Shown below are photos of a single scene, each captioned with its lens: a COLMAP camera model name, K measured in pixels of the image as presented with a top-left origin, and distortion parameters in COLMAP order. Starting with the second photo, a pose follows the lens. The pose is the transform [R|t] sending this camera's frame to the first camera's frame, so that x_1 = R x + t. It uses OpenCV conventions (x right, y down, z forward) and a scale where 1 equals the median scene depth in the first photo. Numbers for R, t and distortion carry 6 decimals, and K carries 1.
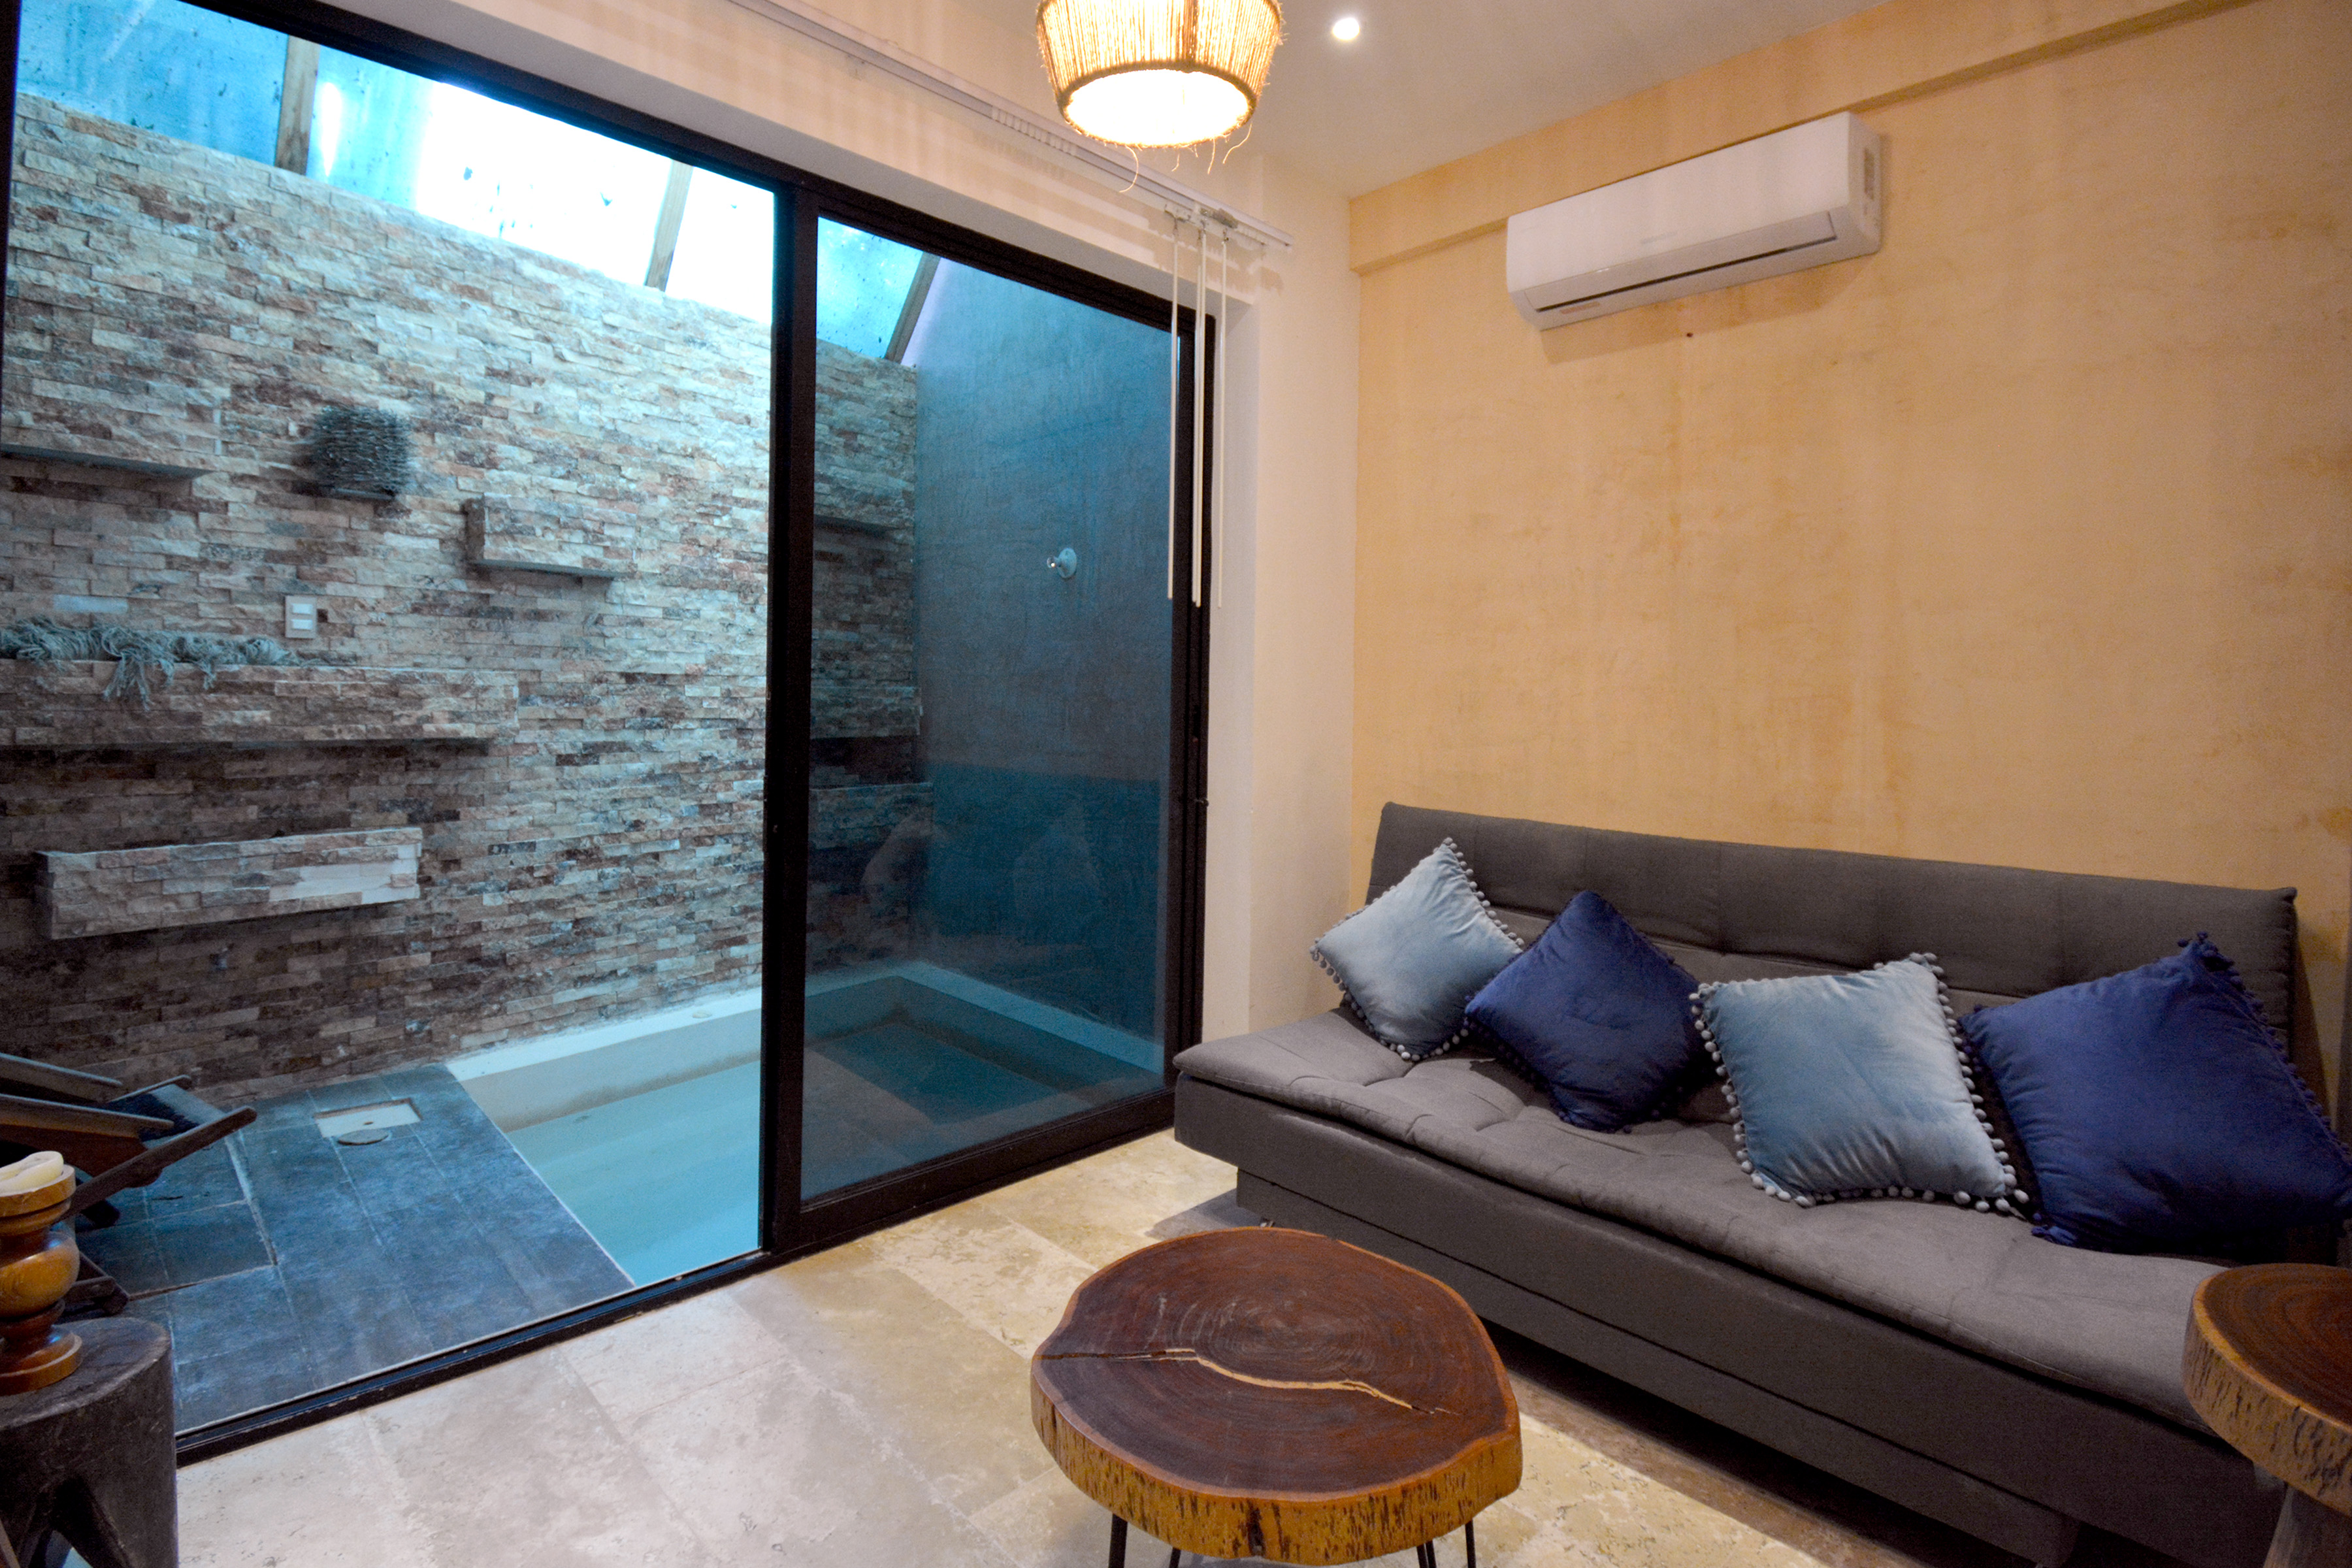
lens RADIAL K [[1081.3, 0, 1147.2], [0, 1081.3, 721.4], [0, 0, 1]] dist [0.014898, -0.020267]
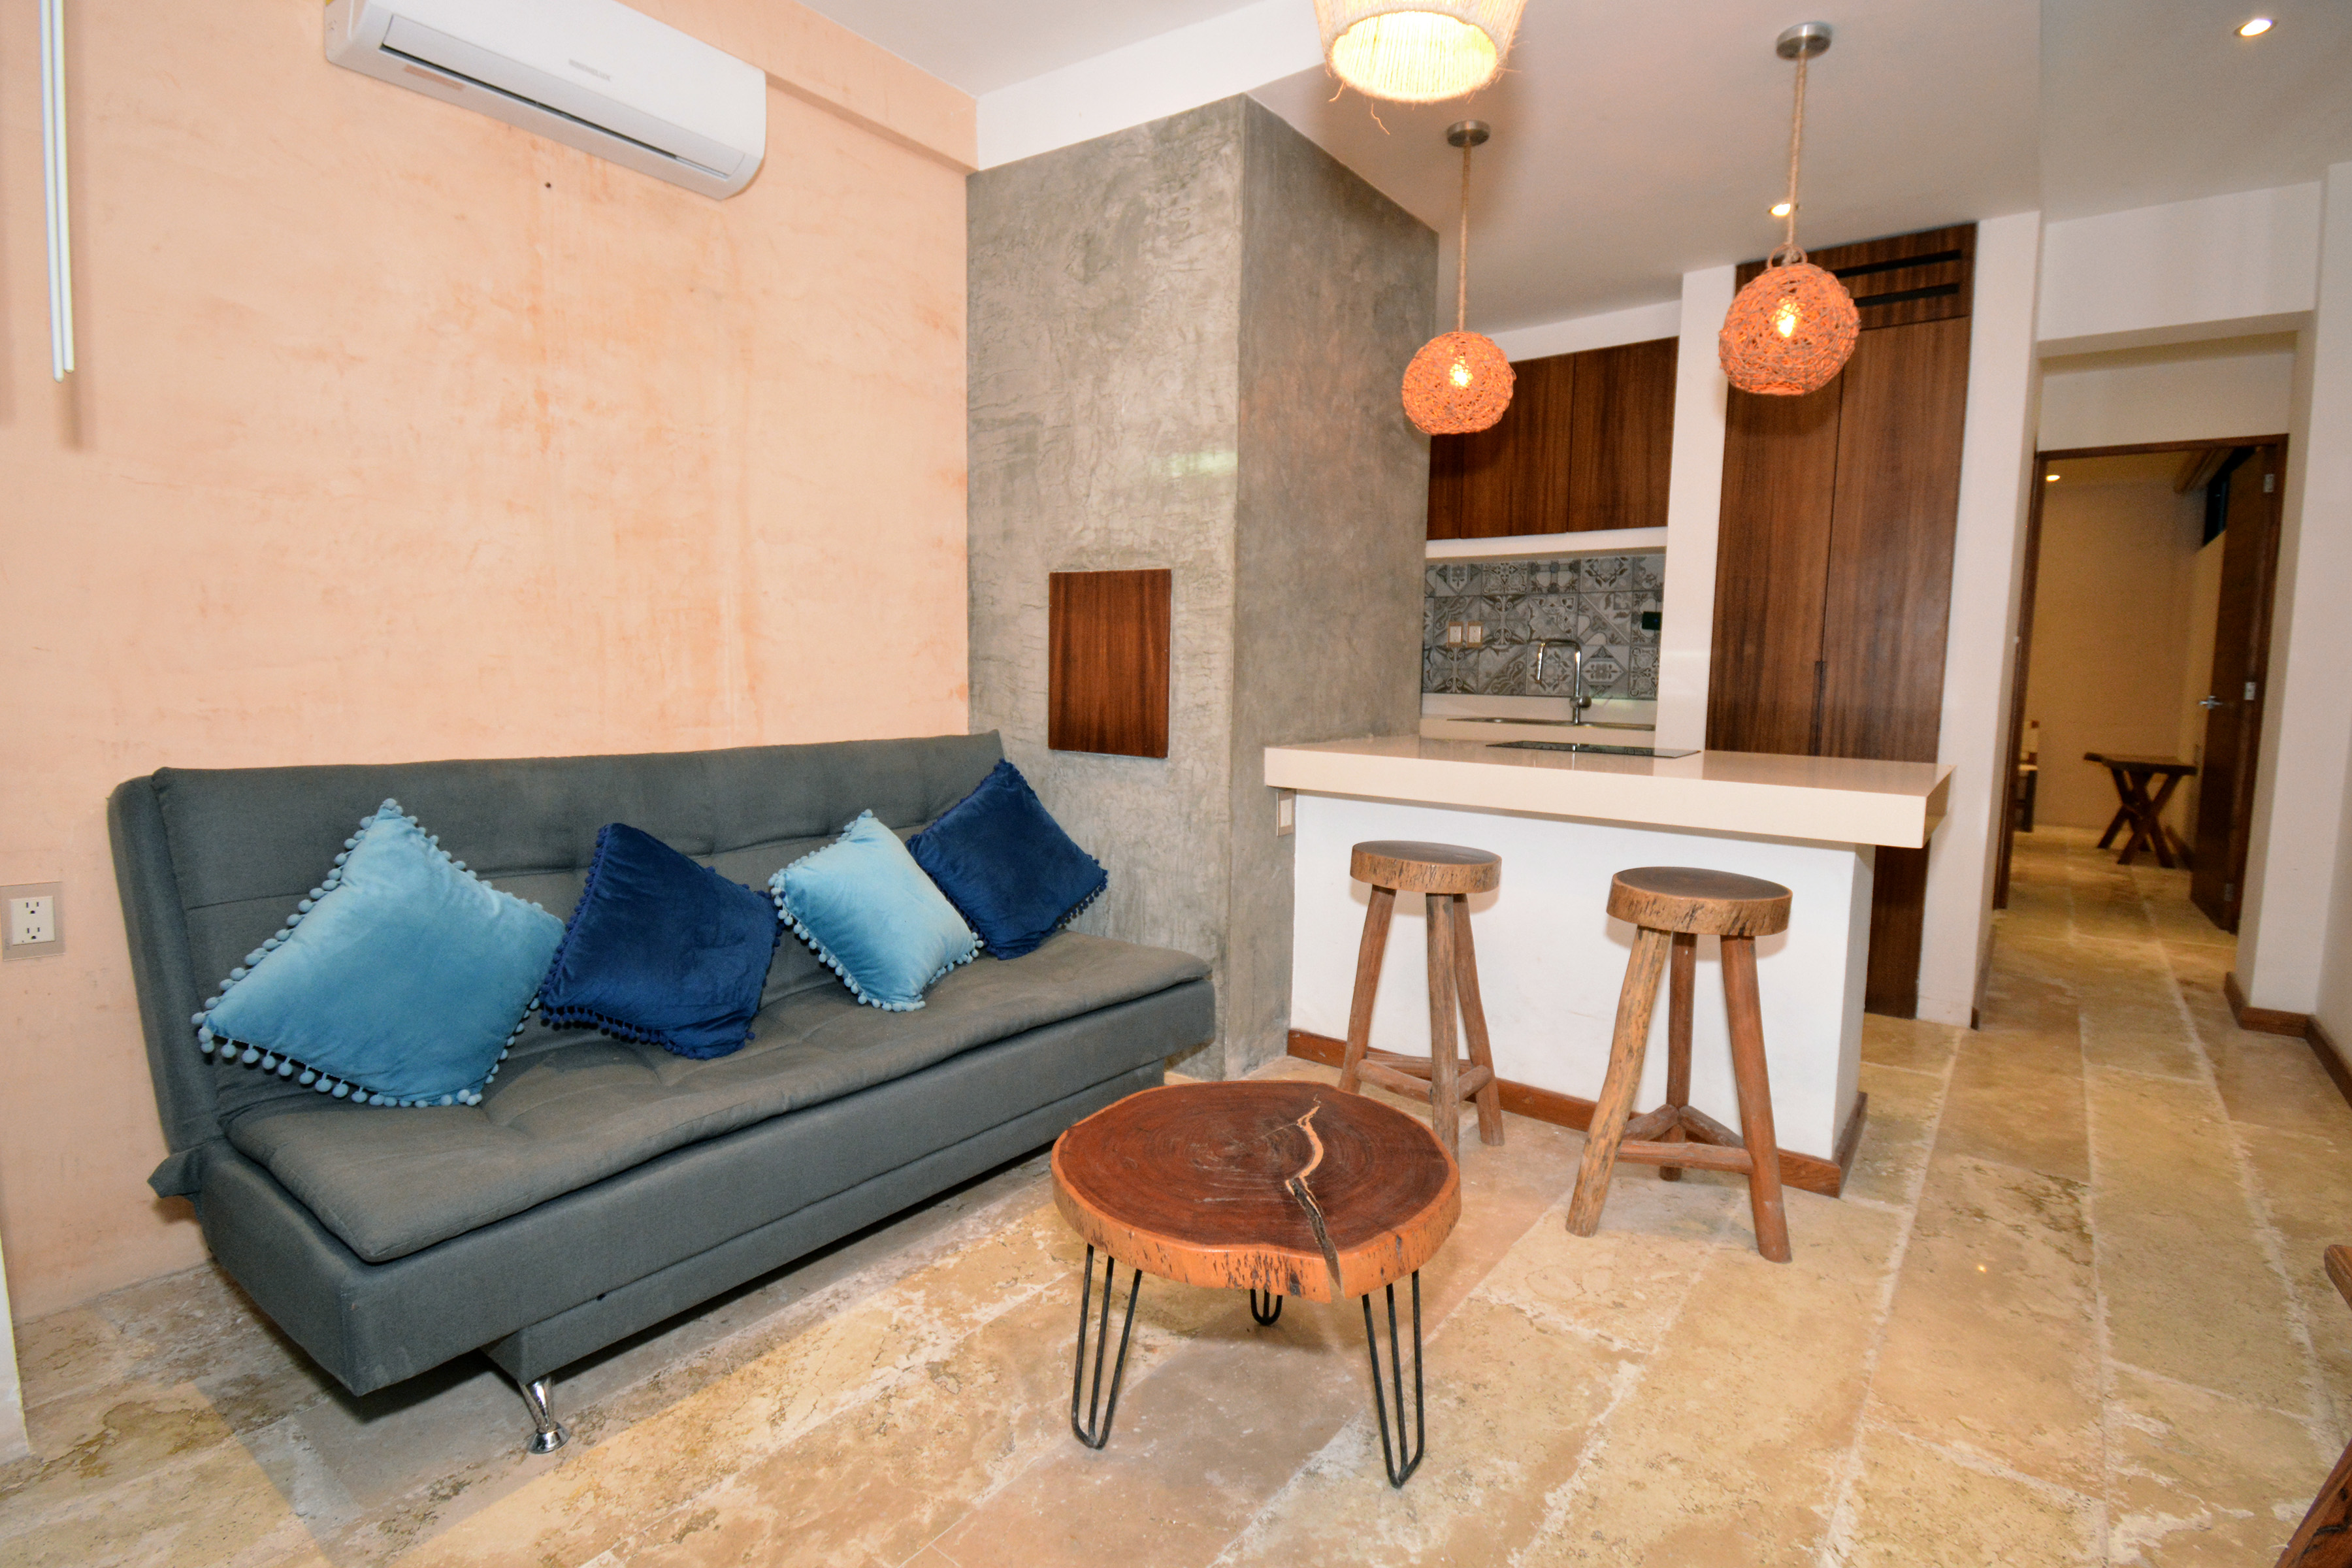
lens RADIAL K [[1129.3, 0, 1202.0], [0, 1129.3, 778.3], [0, 0, 1]] dist [0.013589, -0.021451]
pose [[-0.163634, -0.120879, 0.979087, -0.449891], [-0.000082, 0.992466, 0.122517, 0.004960], [-0.986521, 0.019967, -0.162411, 0.535208]]
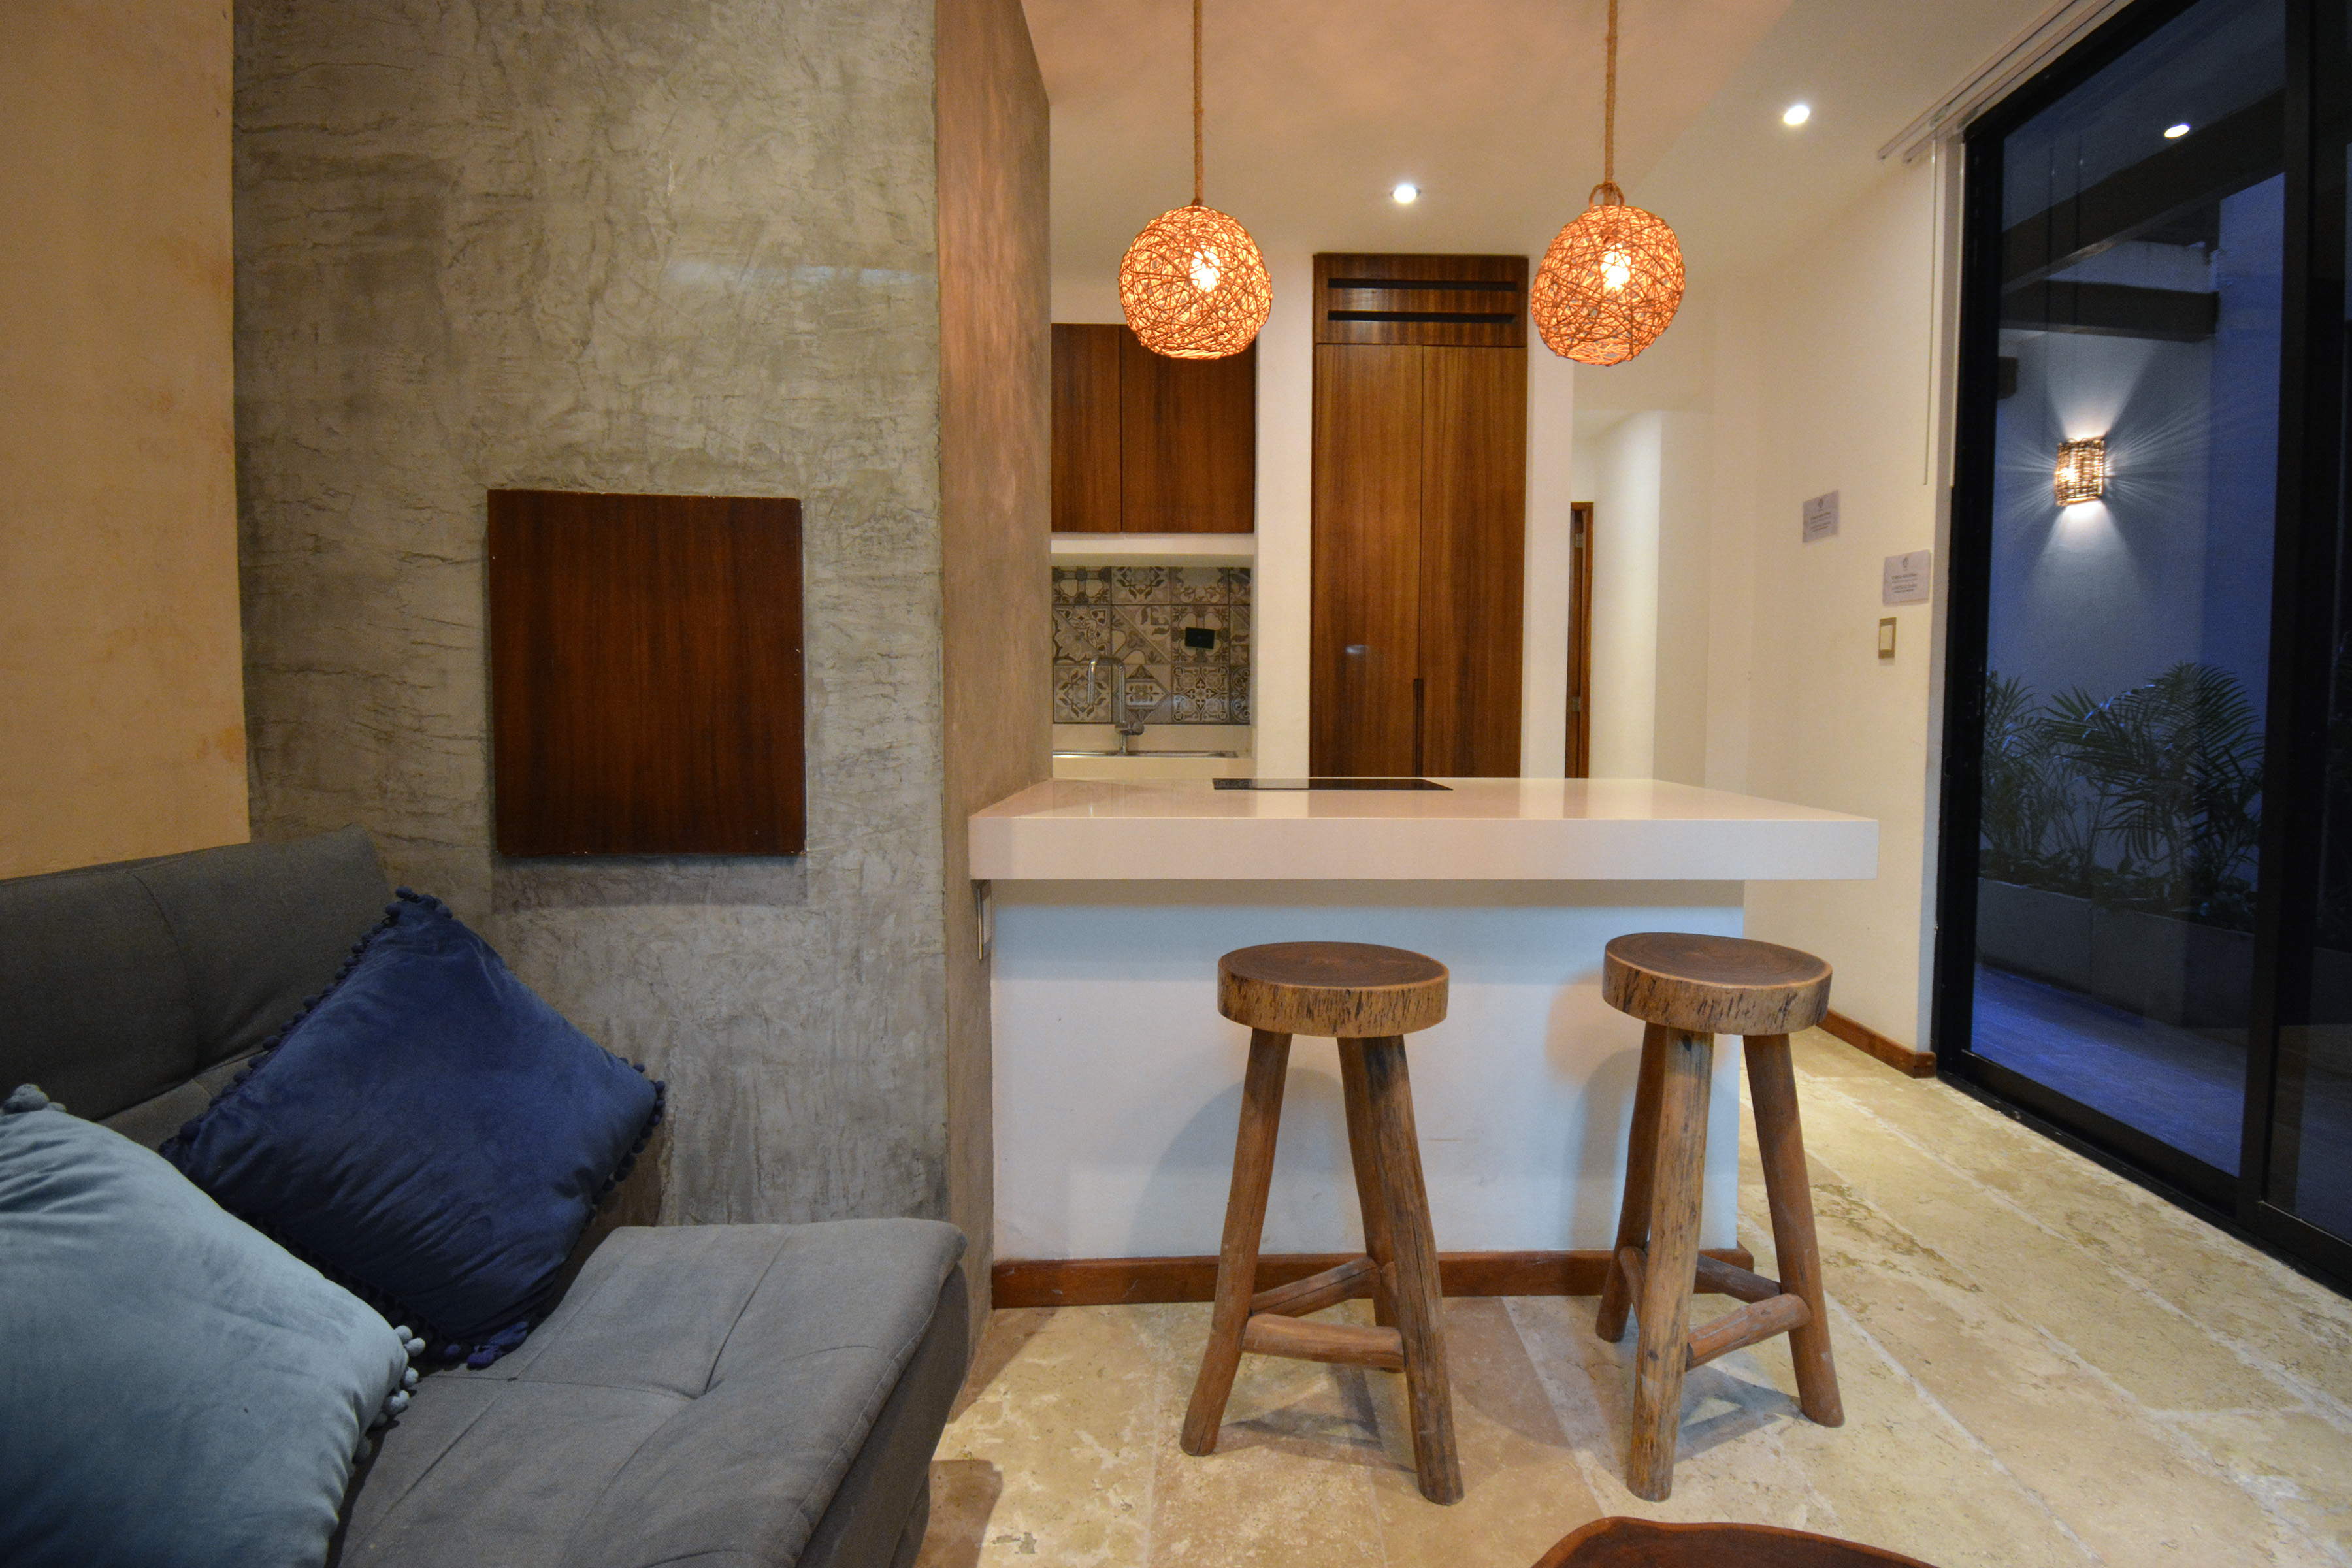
lens RADIAL K [[1081.3, 0, 1256.2], [0, 1081.3, 757.3], [0, 0, 1]] dist [0.014898, -0.020267]
pose [[-0.748471, -0.054153, 0.660952, 0.021992], [-0.003819, 0.996996, 0.077361, 0.024100], [-0.663156, 0.055378, -0.746430, 0.638155]]
